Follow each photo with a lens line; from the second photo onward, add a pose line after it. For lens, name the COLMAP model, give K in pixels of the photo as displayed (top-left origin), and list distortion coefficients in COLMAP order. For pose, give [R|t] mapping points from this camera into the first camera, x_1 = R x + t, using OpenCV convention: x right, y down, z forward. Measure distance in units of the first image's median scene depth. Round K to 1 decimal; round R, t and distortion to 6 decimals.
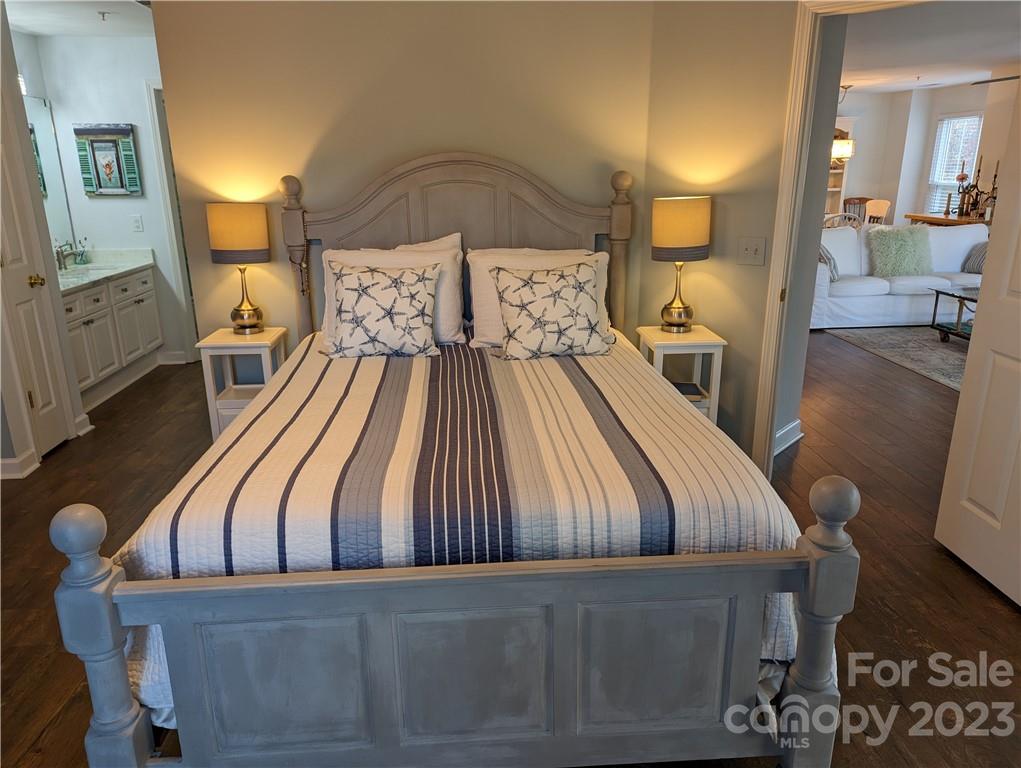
lens RADIAL K [[713.3, 0, 514.4], [0, 713.3, 383.7], [0, 0, 1]] dist [0.075537, -0.066782]
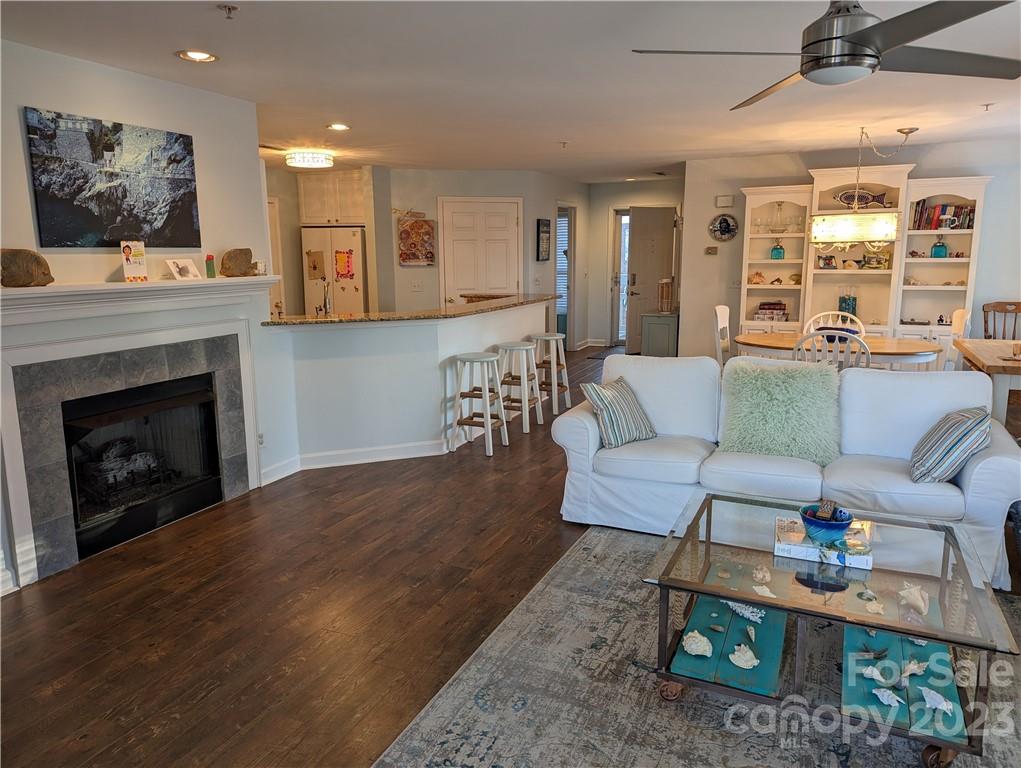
lens RADIAL K [[713.3, 0, 503.0], [0, 713.3, 376.8], [0, 0, 1]] dist [0.075537, -0.066782]
pose [[0.875997, 0.088082, -0.474205, 0.616564], [-0.139853, 0.987331, -0.074956, -0.137954], [0.461596, 0.131980, 0.877218, 0.422975]]
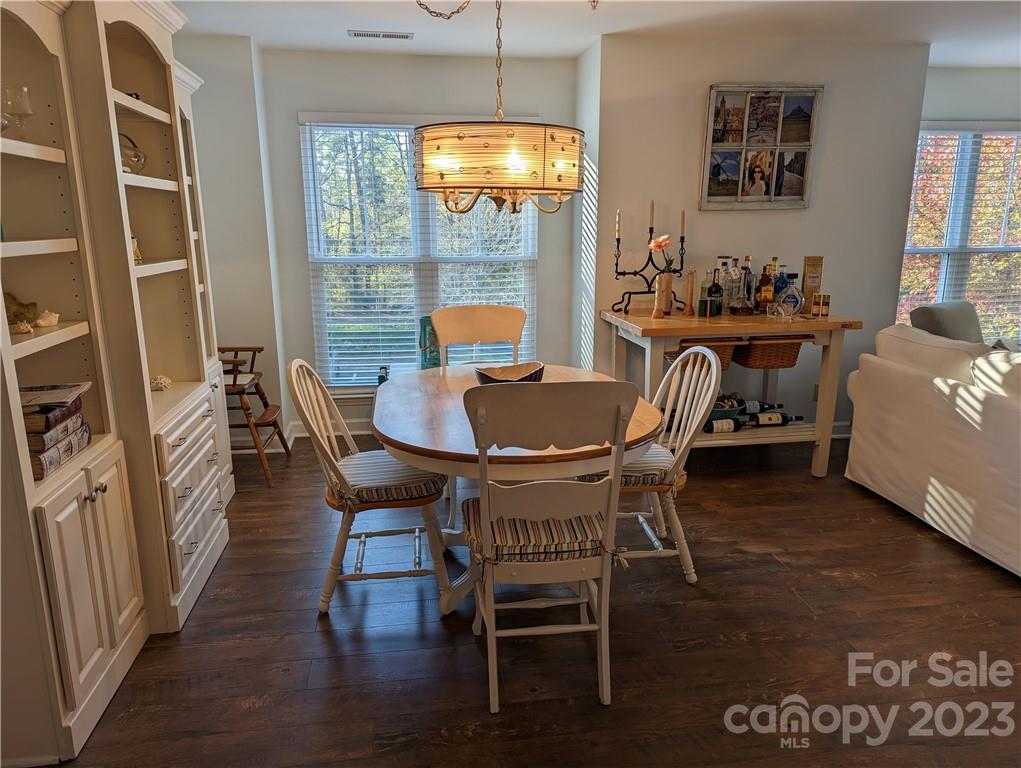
lens RADIAL K [[713.3, 0, 504.5], [0, 713.3, 383.8], [0, 0, 1]] dist [0.075537, -0.066782]
pose [[-0.075055, -0.209168, 0.974995, 0.150433], [0.295664, 0.929118, 0.222086, -0.395806], [-0.952339, 0.304940, -0.007892, 1.342919]]
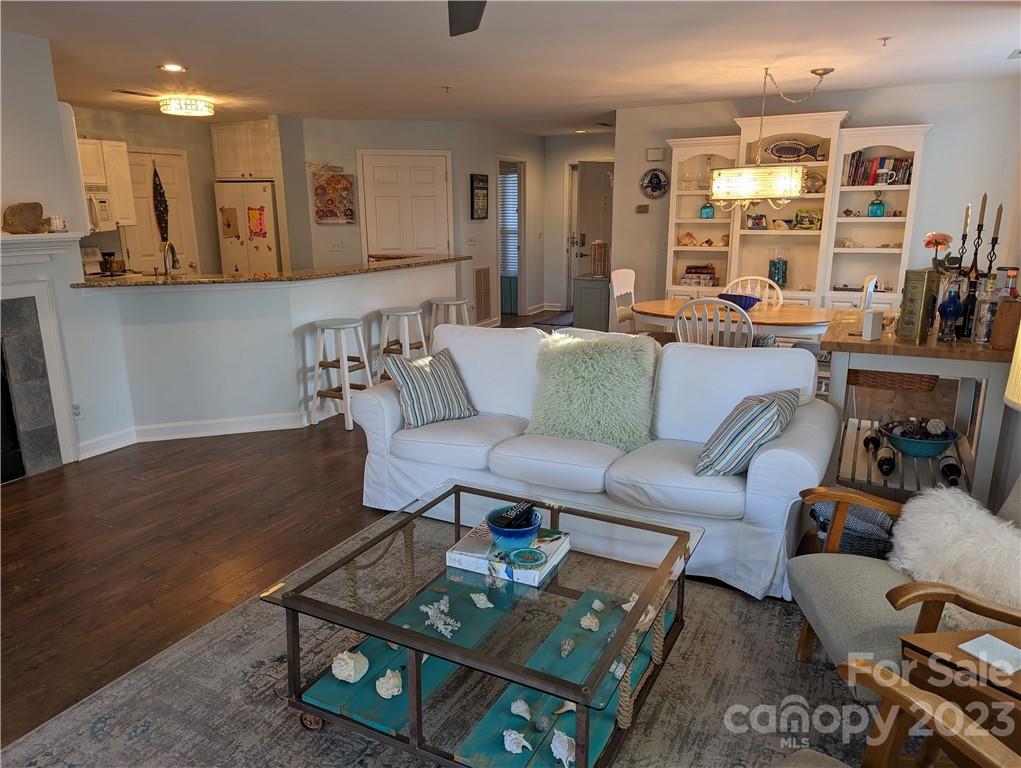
lens RADIAL K [[713.3, 0, 503.9], [0, 713.3, 383.0], [0, 0, 1]] dist [0.075537, -0.066782]
pose [[0.852544, 0.128964, -0.506495, 0.740598], [-0.152955, 0.988216, -0.005837, -0.175963], [0.499774, 0.082447, 0.862223, 0.554728]]
